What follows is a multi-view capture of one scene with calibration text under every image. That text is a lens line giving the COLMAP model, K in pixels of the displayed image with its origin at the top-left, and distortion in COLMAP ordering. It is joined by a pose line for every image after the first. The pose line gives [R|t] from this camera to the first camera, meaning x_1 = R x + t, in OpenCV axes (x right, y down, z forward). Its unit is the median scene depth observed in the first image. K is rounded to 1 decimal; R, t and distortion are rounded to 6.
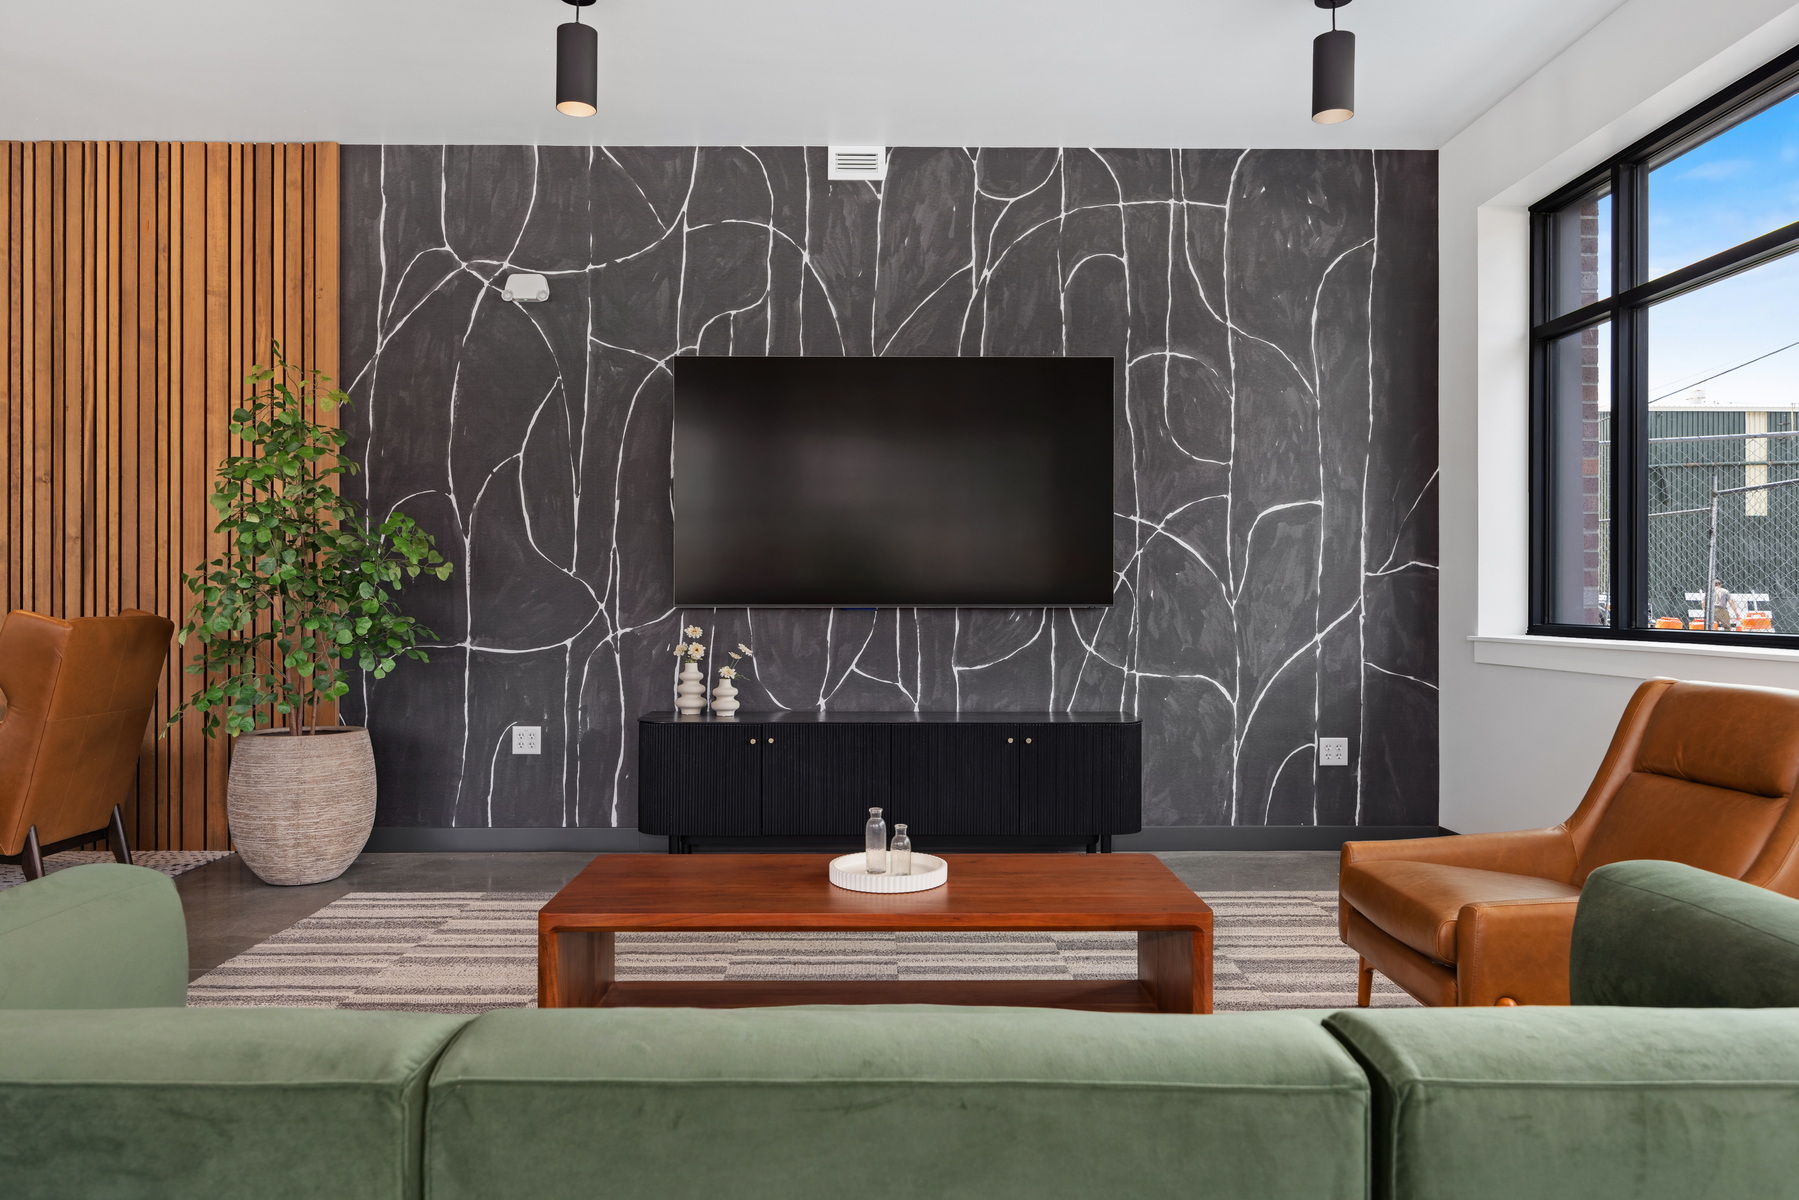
lens RADIAL K [[1206.1, 0, 908.1], [0, 1206.1, 600.1], [0, 0, 1]] dist [-0.002653, -0.005284]
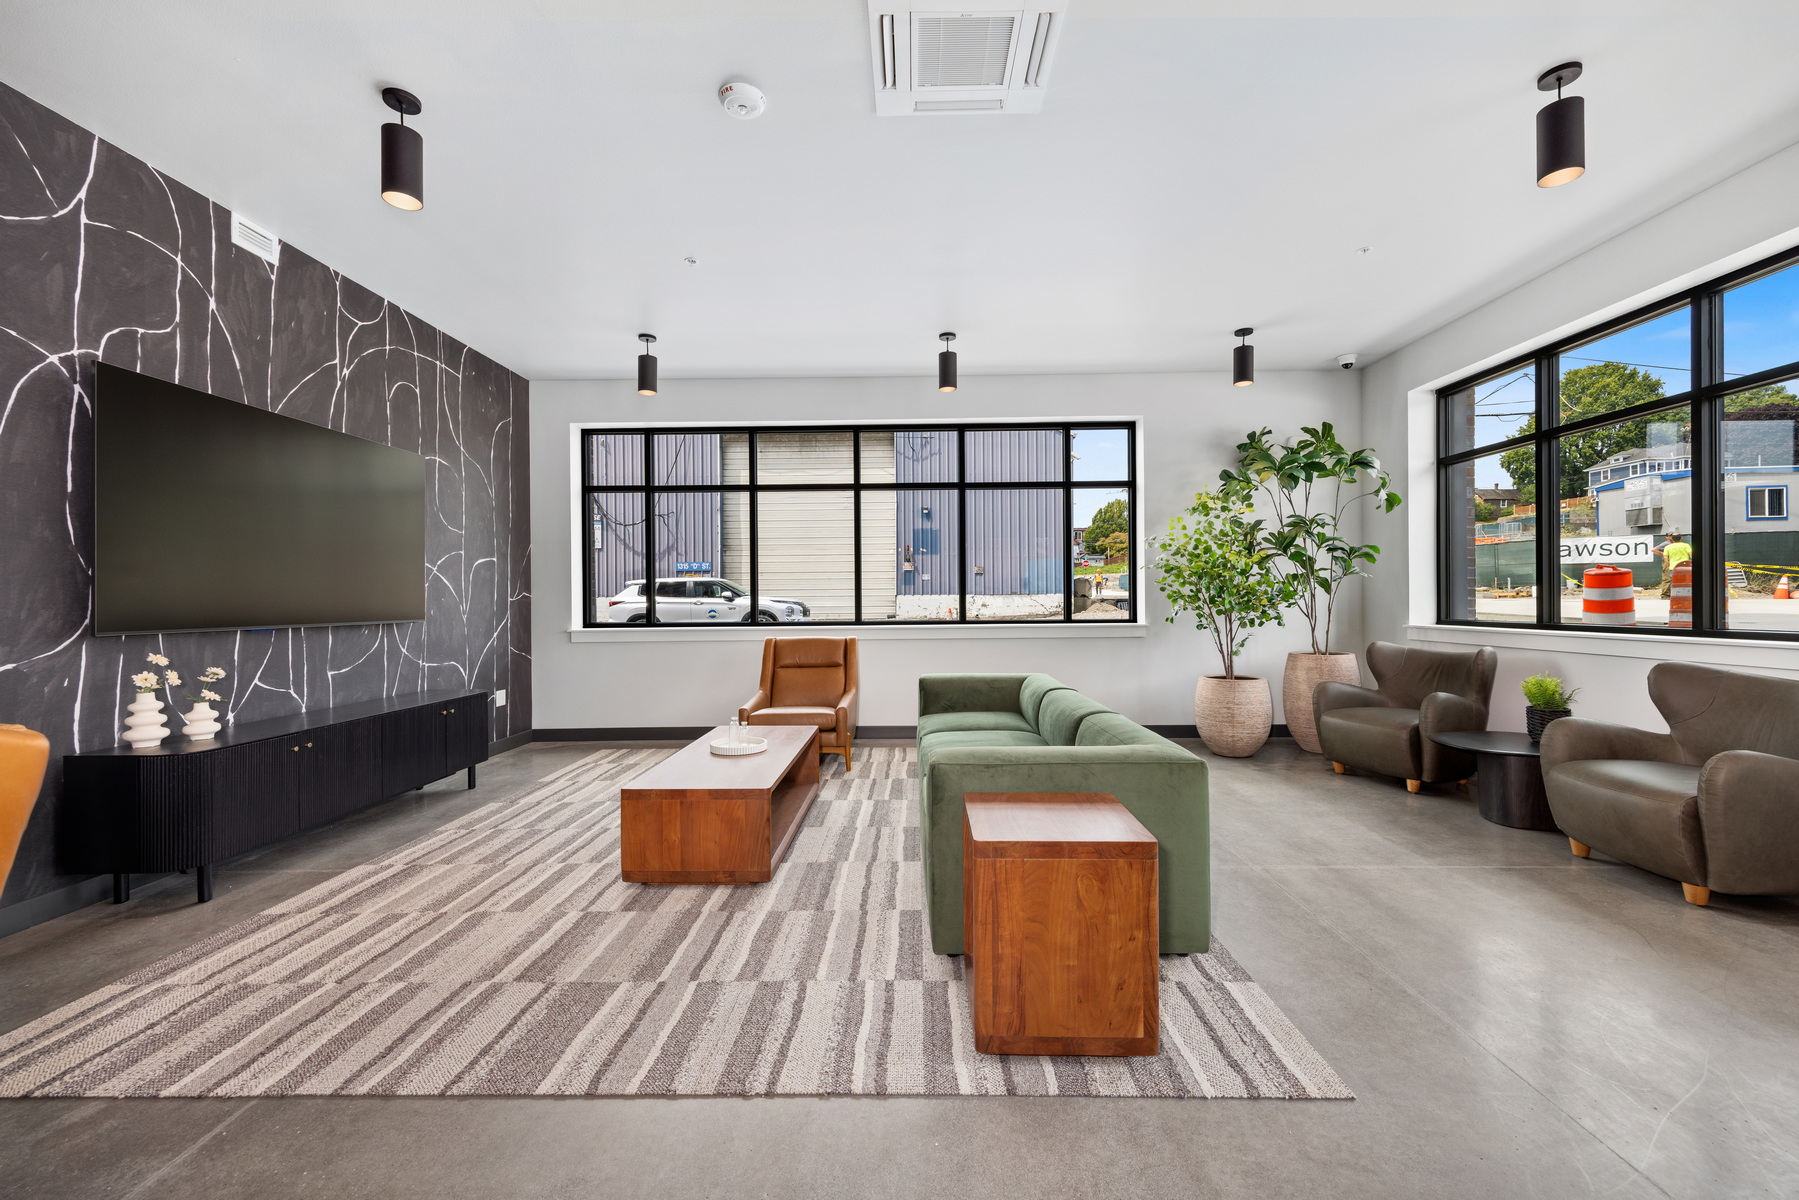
lens RADIAL K [[701.0, 0, 903.8], [0, 701.0, 603.5], [0, 0, 1]] dist [-0.002660, -0.000166]
pose [[0.043944, -0.005129, 0.999021, -0.680534], [0.010057, 0.999938, 0.004691, -0.014939], [-0.998983, 0.009841, 0.043993, 0.362141]]
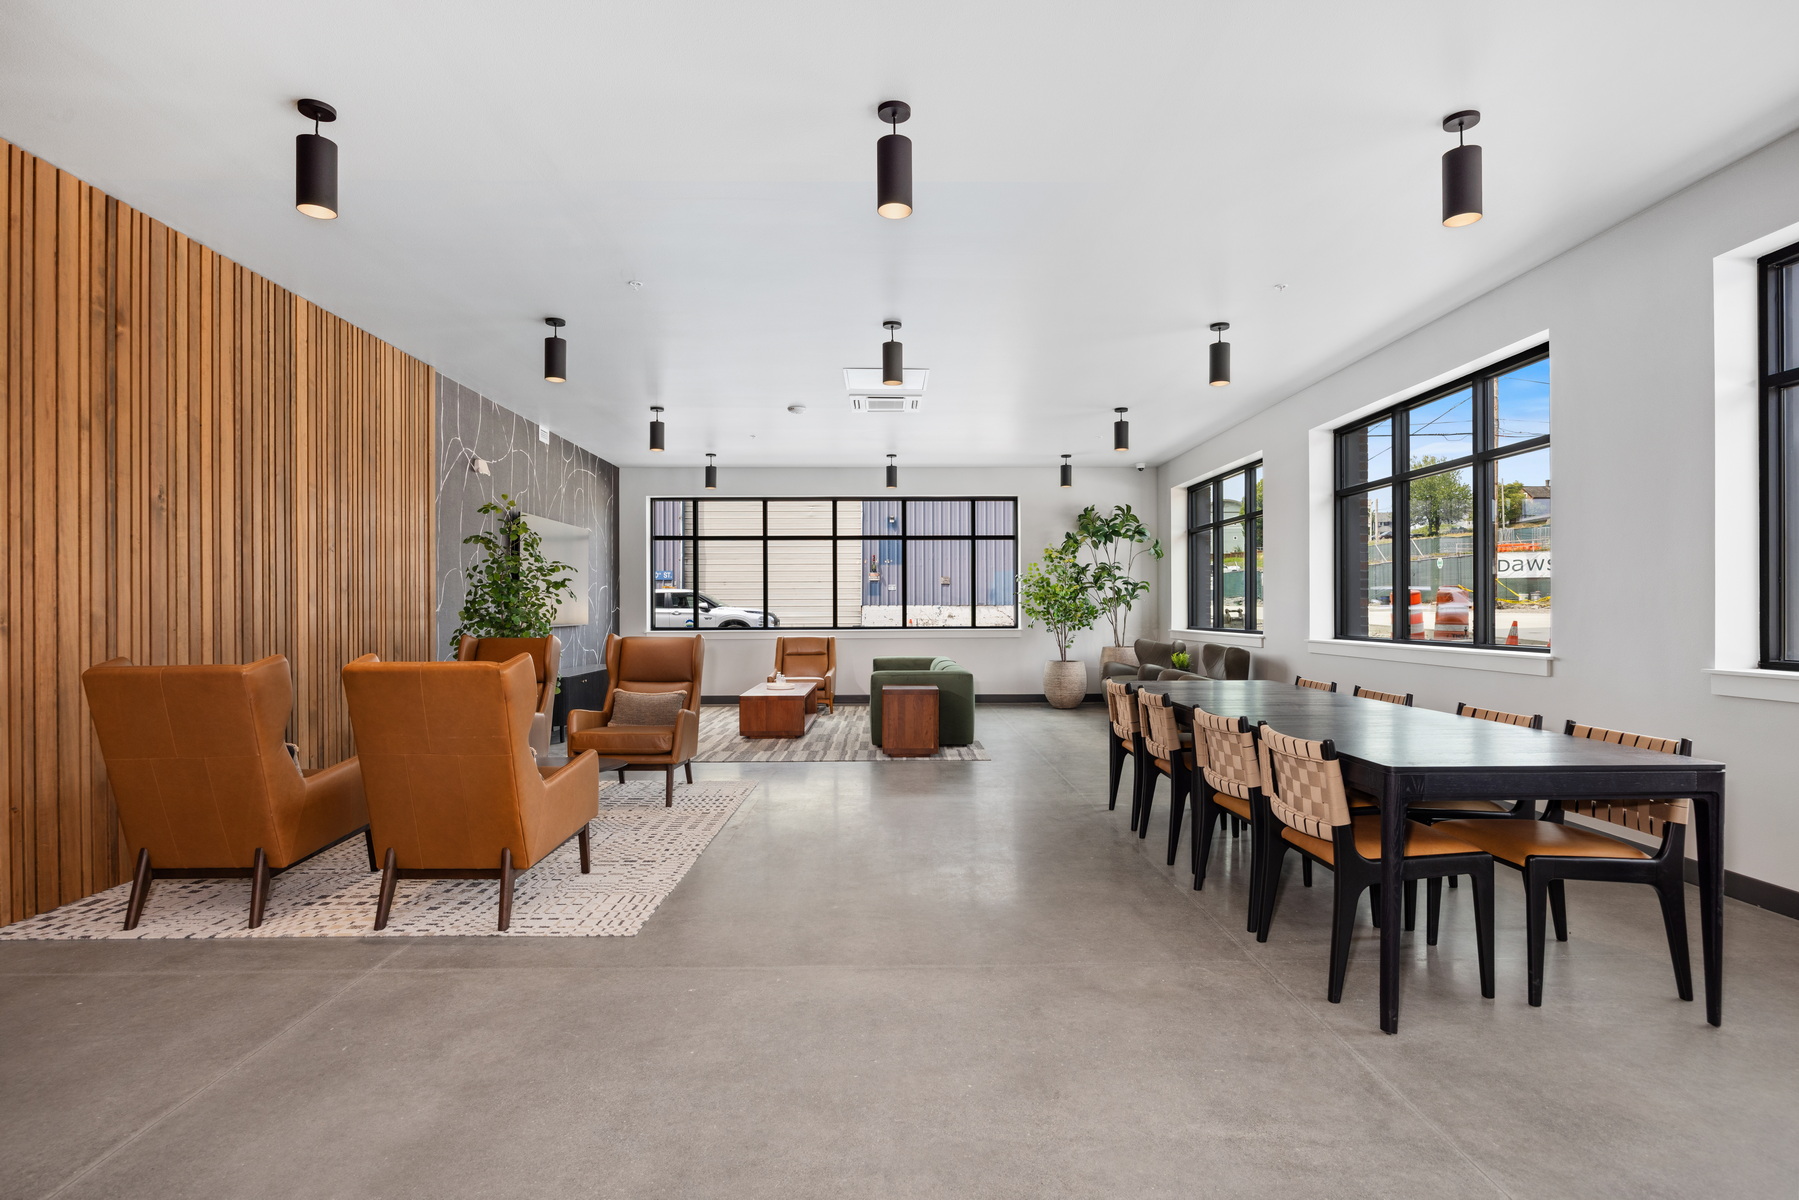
lens RADIAL K [[874.0, 0, 899.5], [0, 874.0, 608.8], [0, 0, 1]] dist [0.001659, 0.000089]
pose [[0.012455, 0.000530, 0.999922, -1.695087], [0.005966, 0.999982, -0.000604, -0.023738], [-0.999905, 0.005973, 0.012451, 0.300967]]
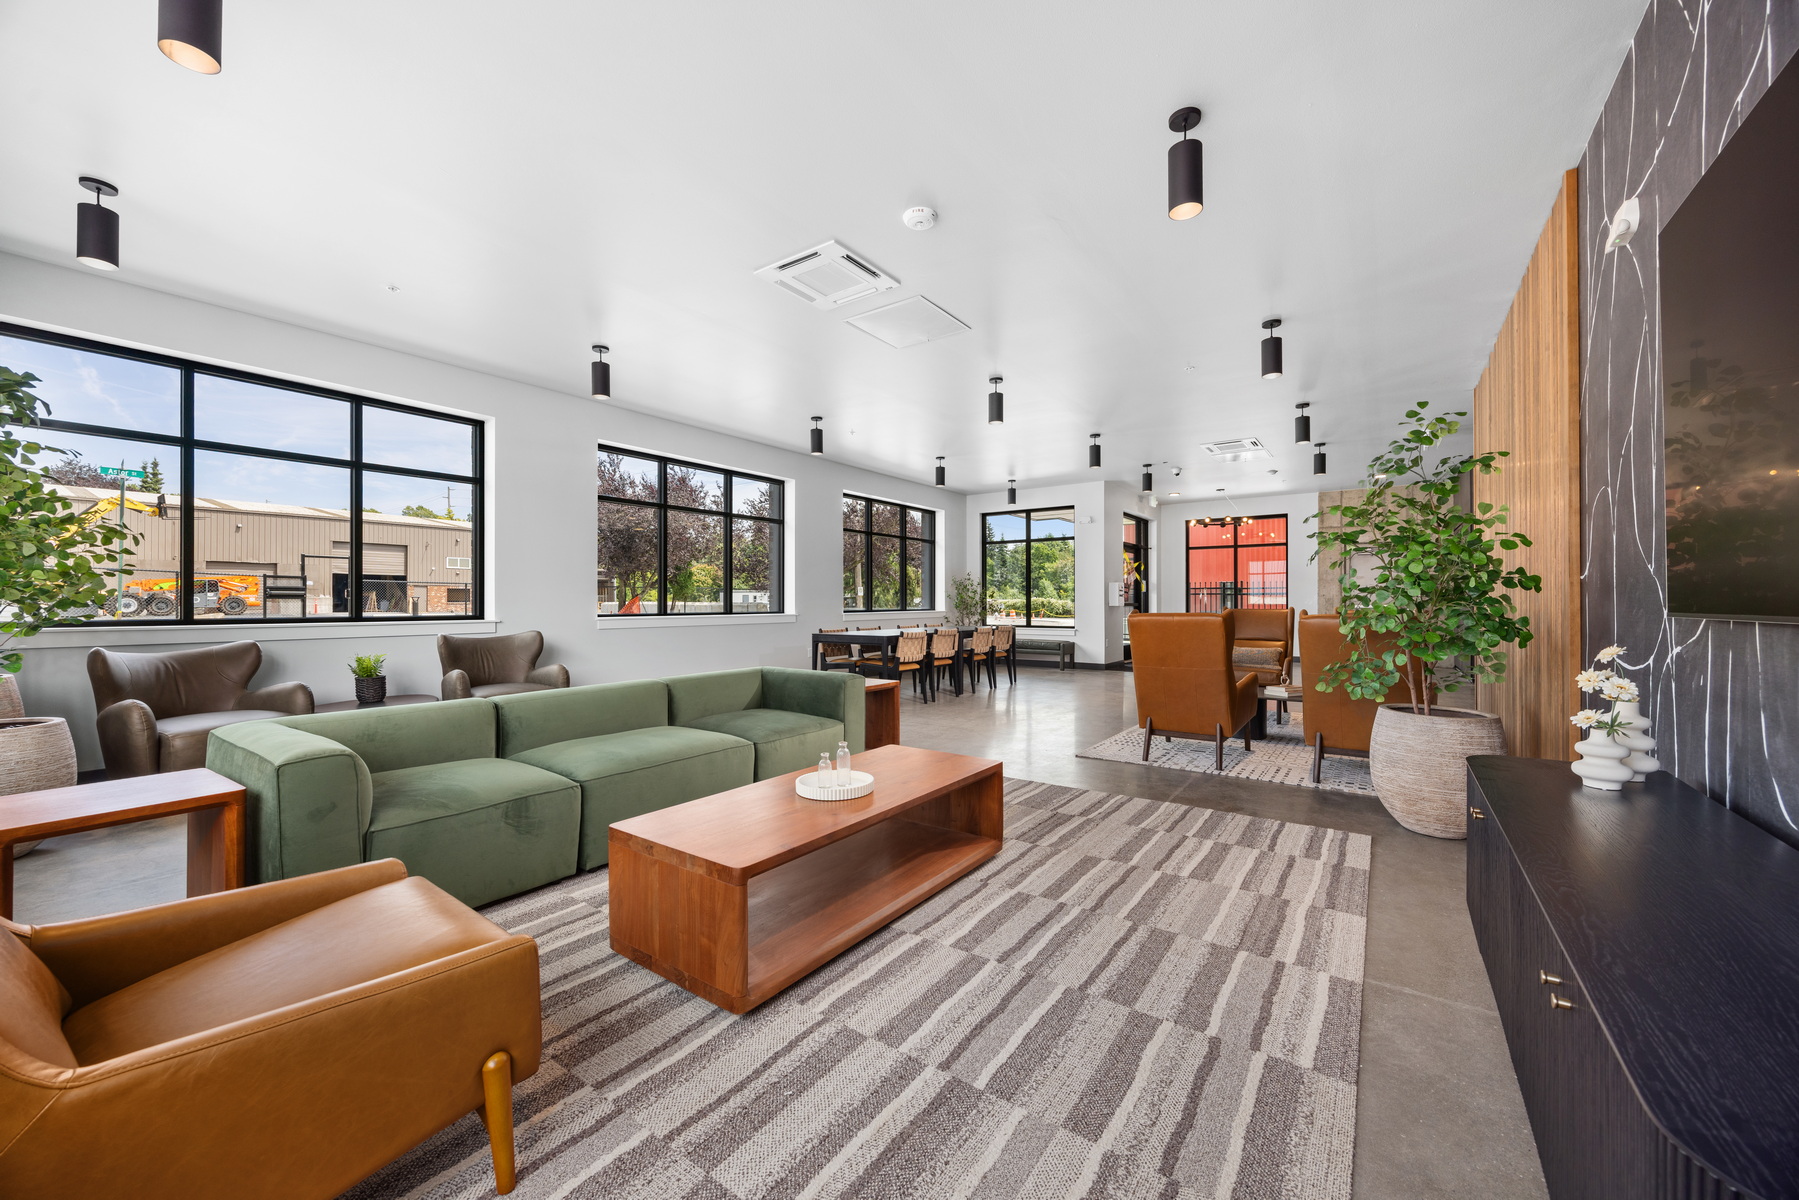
lens RADIAL K [[701.0, 0, 911.7], [0, 701.0, 599.7], [0, 0, 1]] dist [-0.002660, -0.000166]
pose [[-0.597442, -0.002045, -0.801910, 0.348809], [0.002047, 0.999990, -0.004075, -0.001998], [0.801910, -0.004076, -0.597431, 0.886393]]
